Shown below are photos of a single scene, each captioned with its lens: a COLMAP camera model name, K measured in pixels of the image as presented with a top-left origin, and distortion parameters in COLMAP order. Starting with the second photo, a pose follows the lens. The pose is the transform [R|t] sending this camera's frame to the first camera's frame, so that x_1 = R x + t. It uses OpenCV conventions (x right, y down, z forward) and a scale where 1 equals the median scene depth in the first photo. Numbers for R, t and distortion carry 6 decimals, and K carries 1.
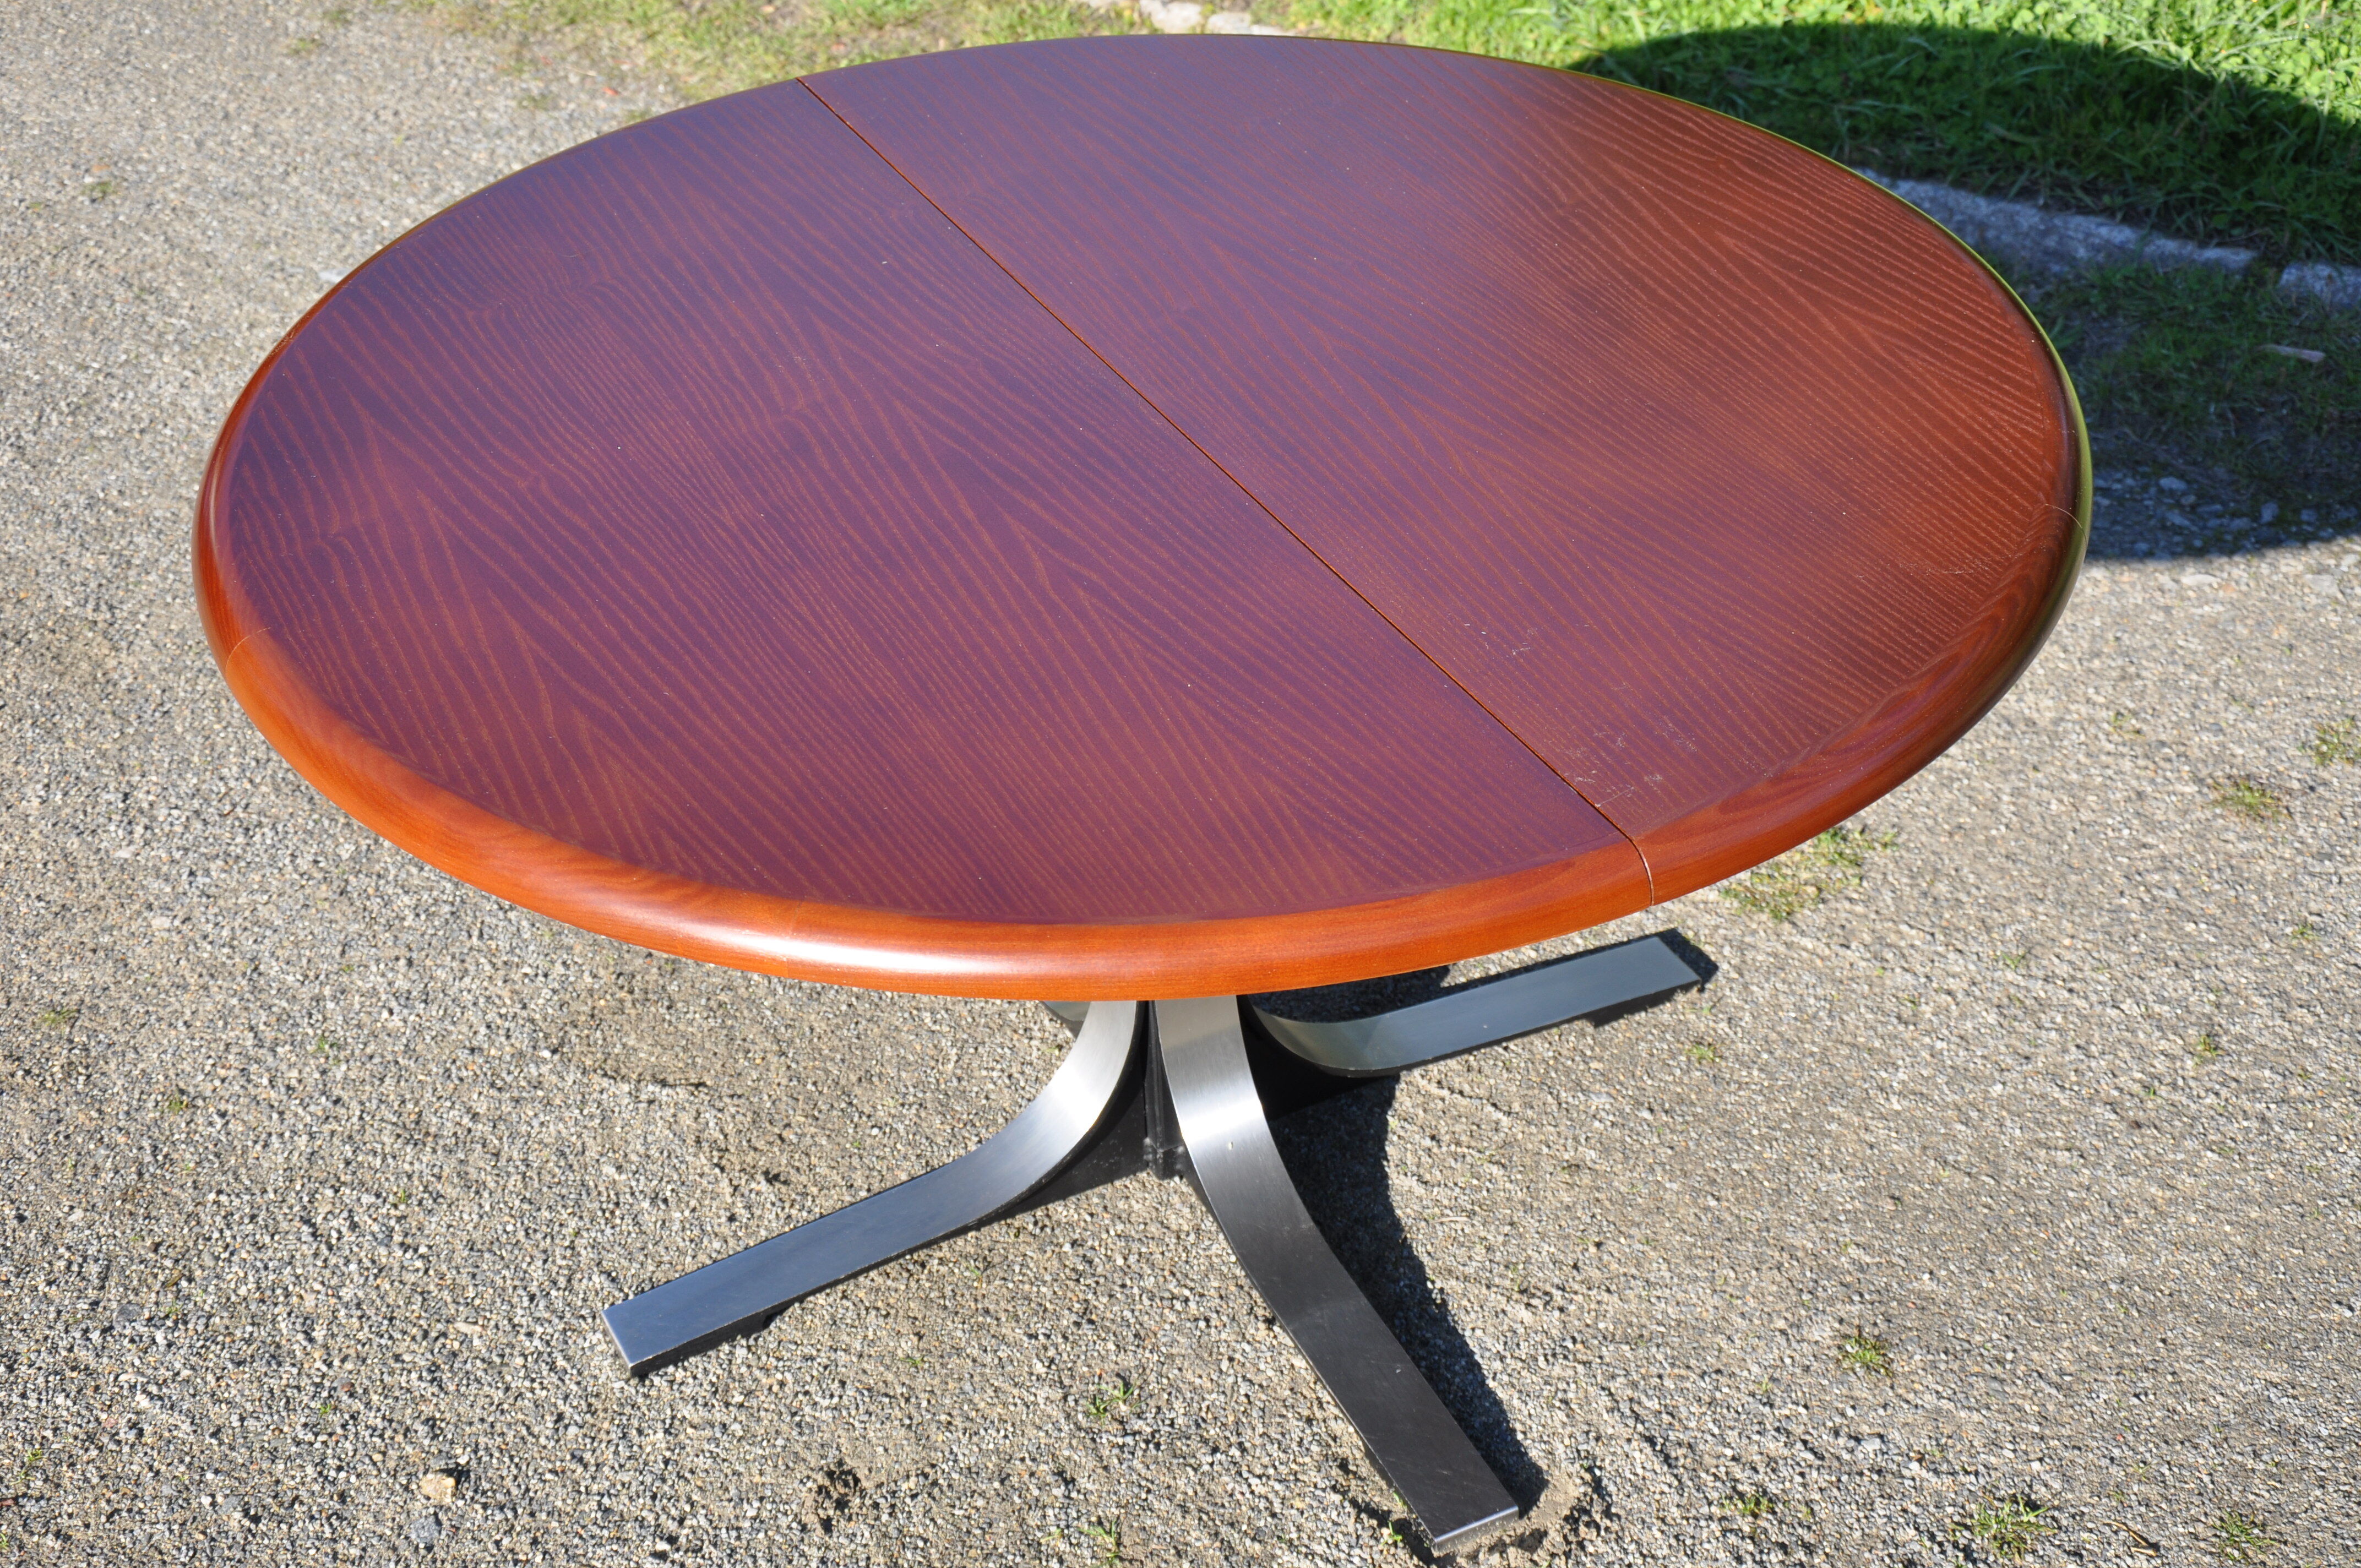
lens RADIAL K [[3571.4, 0, 1179.5], [0, 3571.4, 773.9], [0, 0, 1]] dist [0.206010, 0.000000]
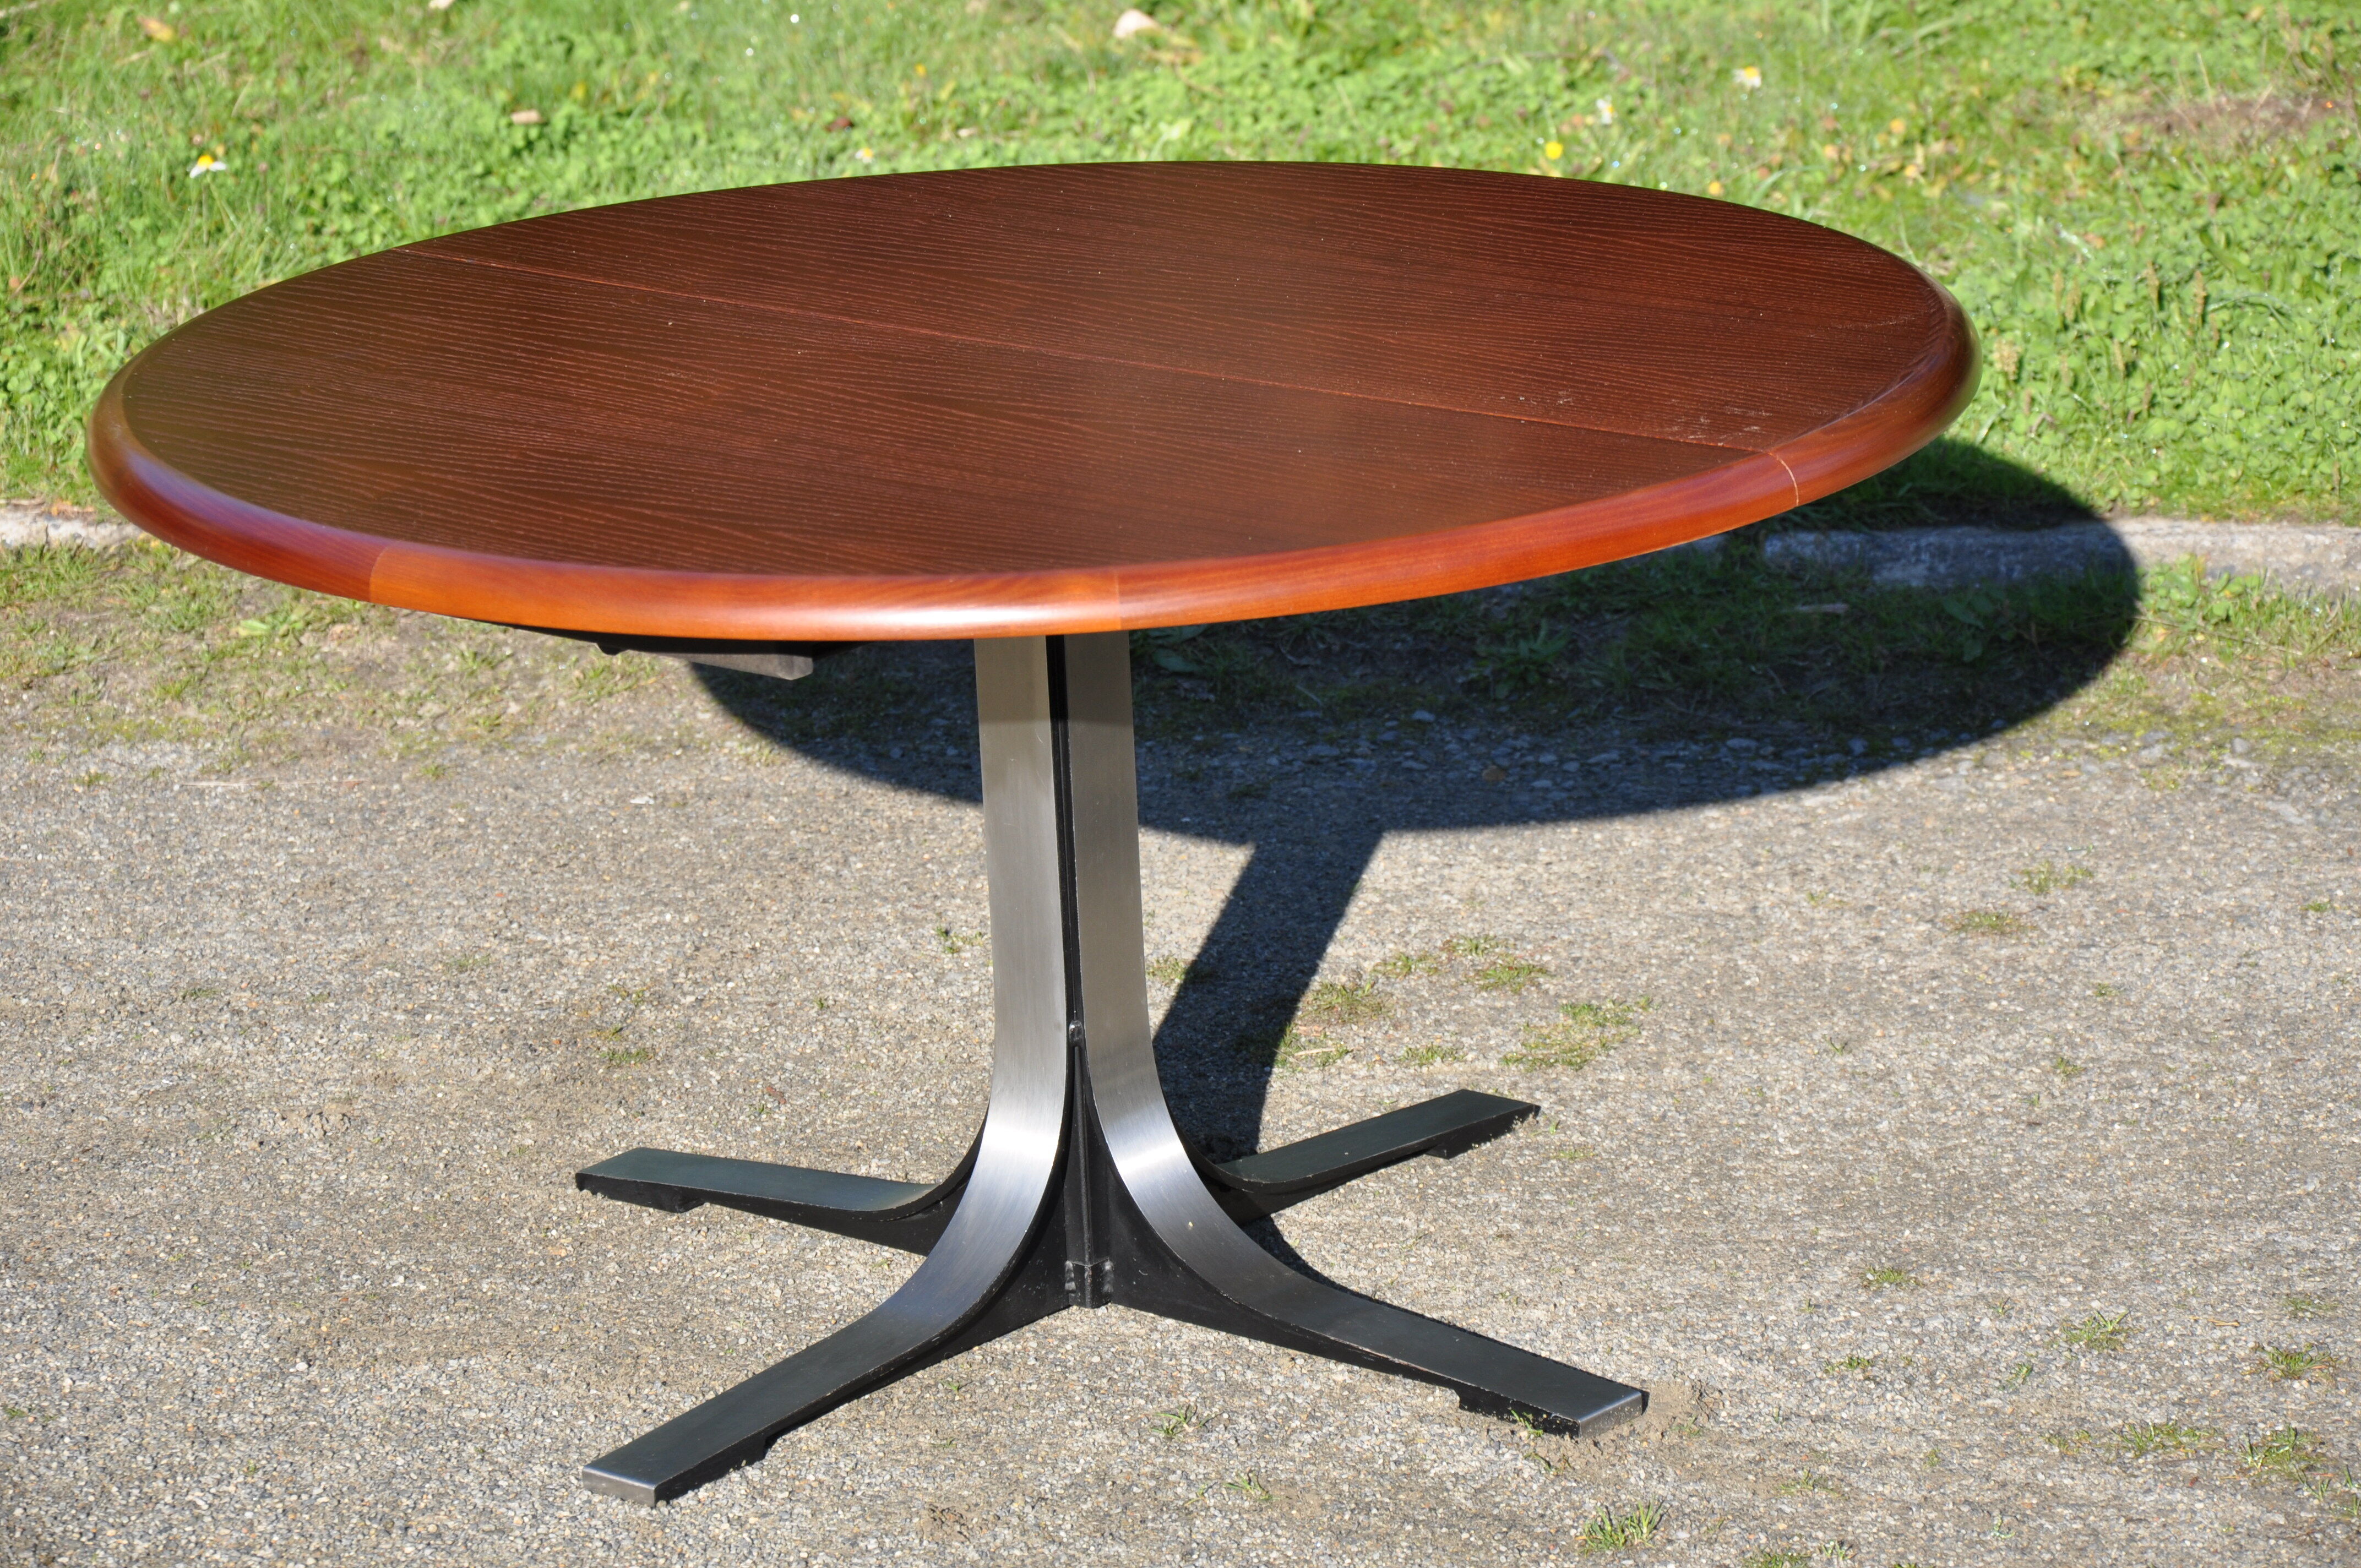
lens RADIAL K [[8490.6, 0, 1172.9], [0, 8490.6, 790.9], [0, 0, 1]] dist [1.201035, 0.000000]
pose [[0.921759, -0.112609, 0.371053, -0.766889], [0.230074, 0.929091, -0.289577, 0.619832], [-0.312133, 0.352290, 0.882306, -0.930192]]
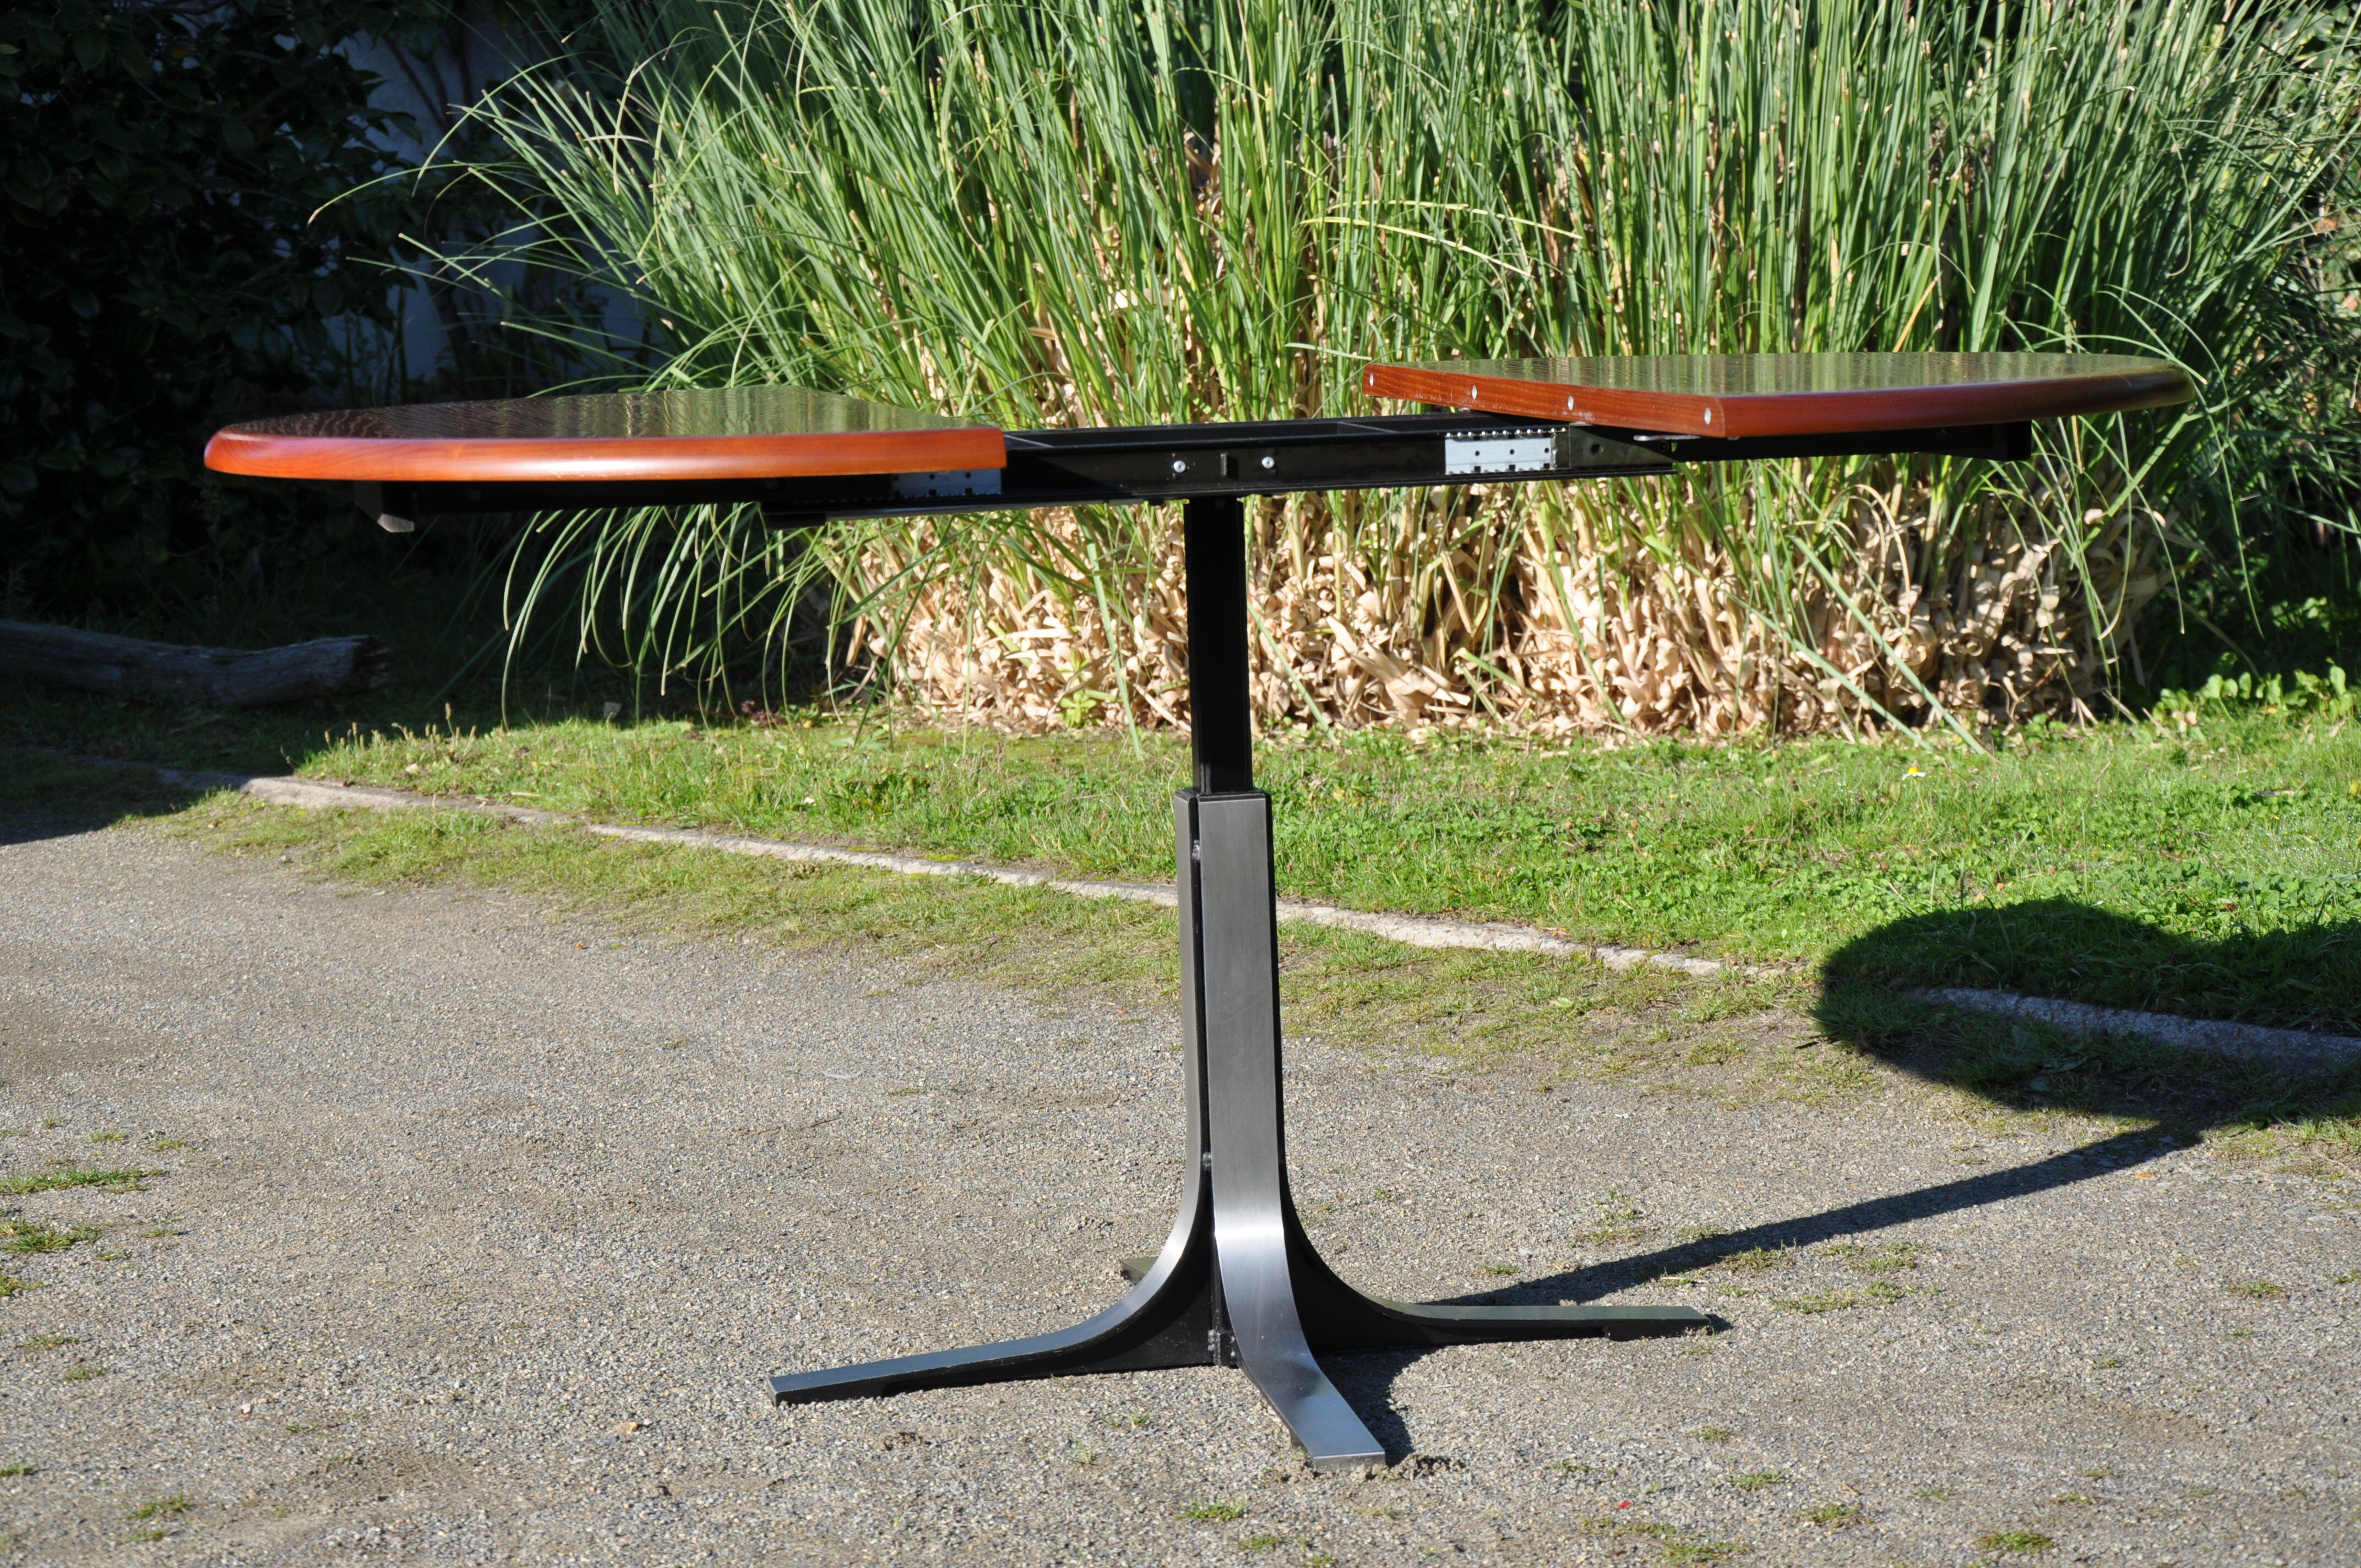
lens RADIAL K [[5377.5, 0, 1168.3], [0, 5377.5, 765.8], [0, 0, 1]] dist [0.451862, 0.000000]
pose [[0.964248, 0.033043, -0.262935, 0.471818], [-0.152293, 0.881082, -0.447773, 0.788995], [0.216871, 0.471807, 0.854614, -0.728962]]
